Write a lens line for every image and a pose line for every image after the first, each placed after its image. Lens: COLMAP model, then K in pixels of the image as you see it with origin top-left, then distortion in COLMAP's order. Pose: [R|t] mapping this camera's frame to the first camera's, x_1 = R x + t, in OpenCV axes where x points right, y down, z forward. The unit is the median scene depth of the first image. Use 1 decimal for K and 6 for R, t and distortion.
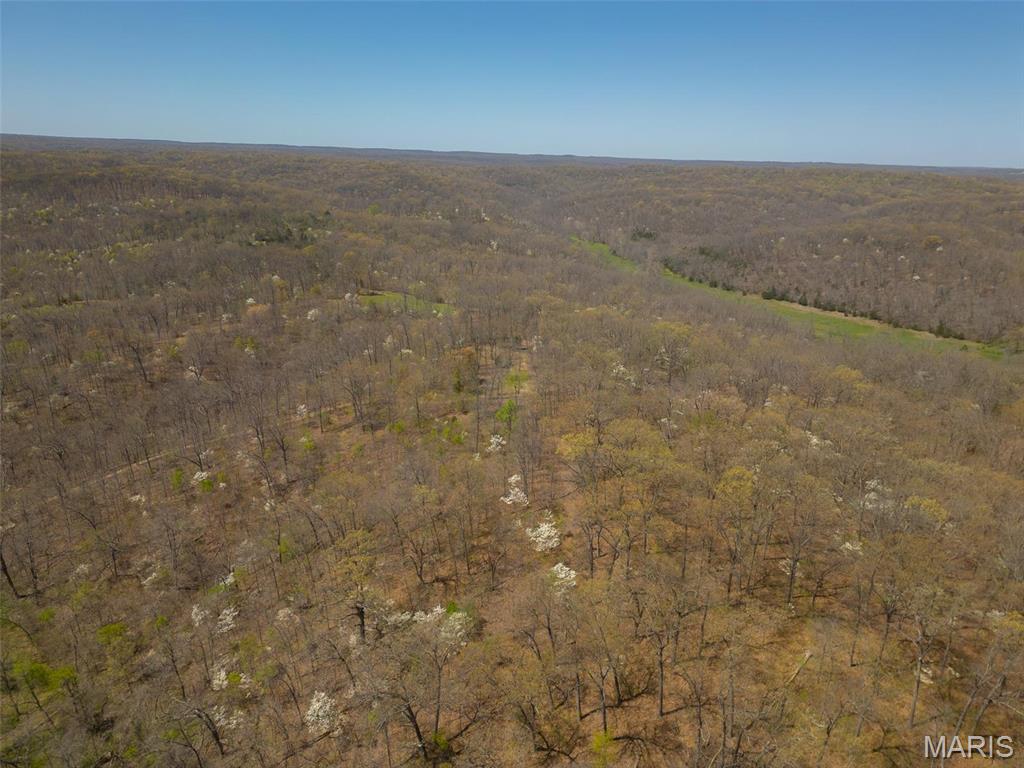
lens RADIAL K [[719.1, 0, 509.6], [0, 719.1, 386.7], [0, 0, 1]] dist [0.072566, -0.047632]
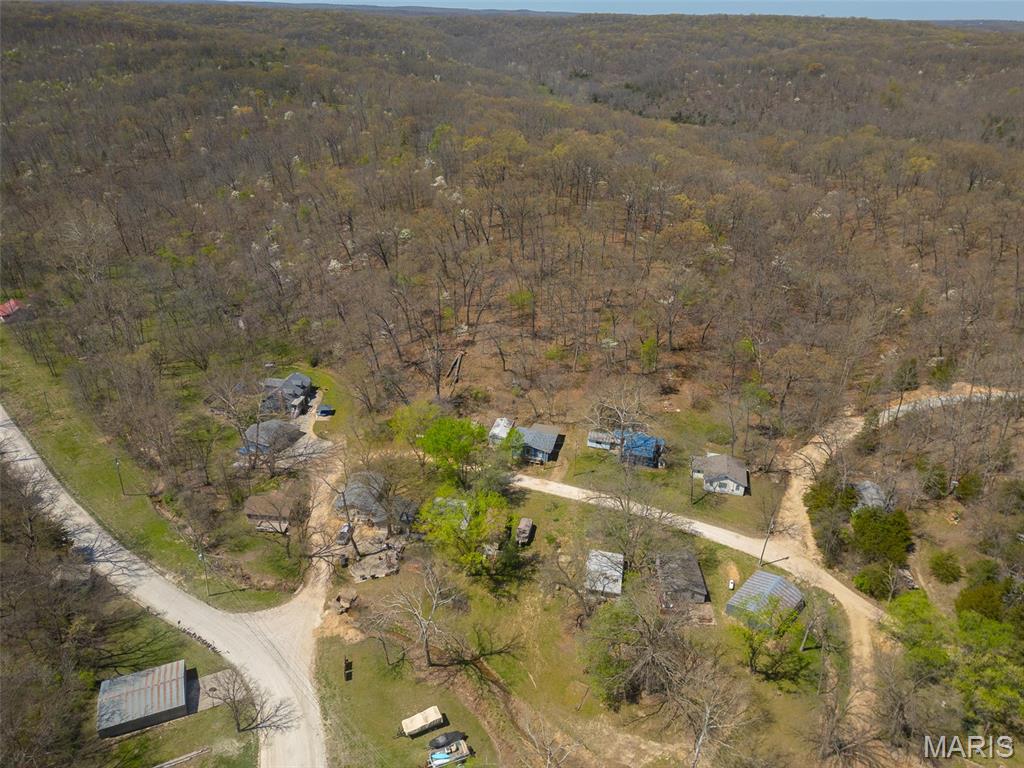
lens RADIAL K [[719.1, 0, 515.8], [0, 719.1, 381.3], [0, 0, 1]] dist [0.072566, -0.047632]
pose [[0.997764, -0.039544, 0.053885, 0.015509], [0.030512, 0.986777, 0.159184, 0.069470], [-0.059467, -0.157184, 0.985777, -0.146325]]
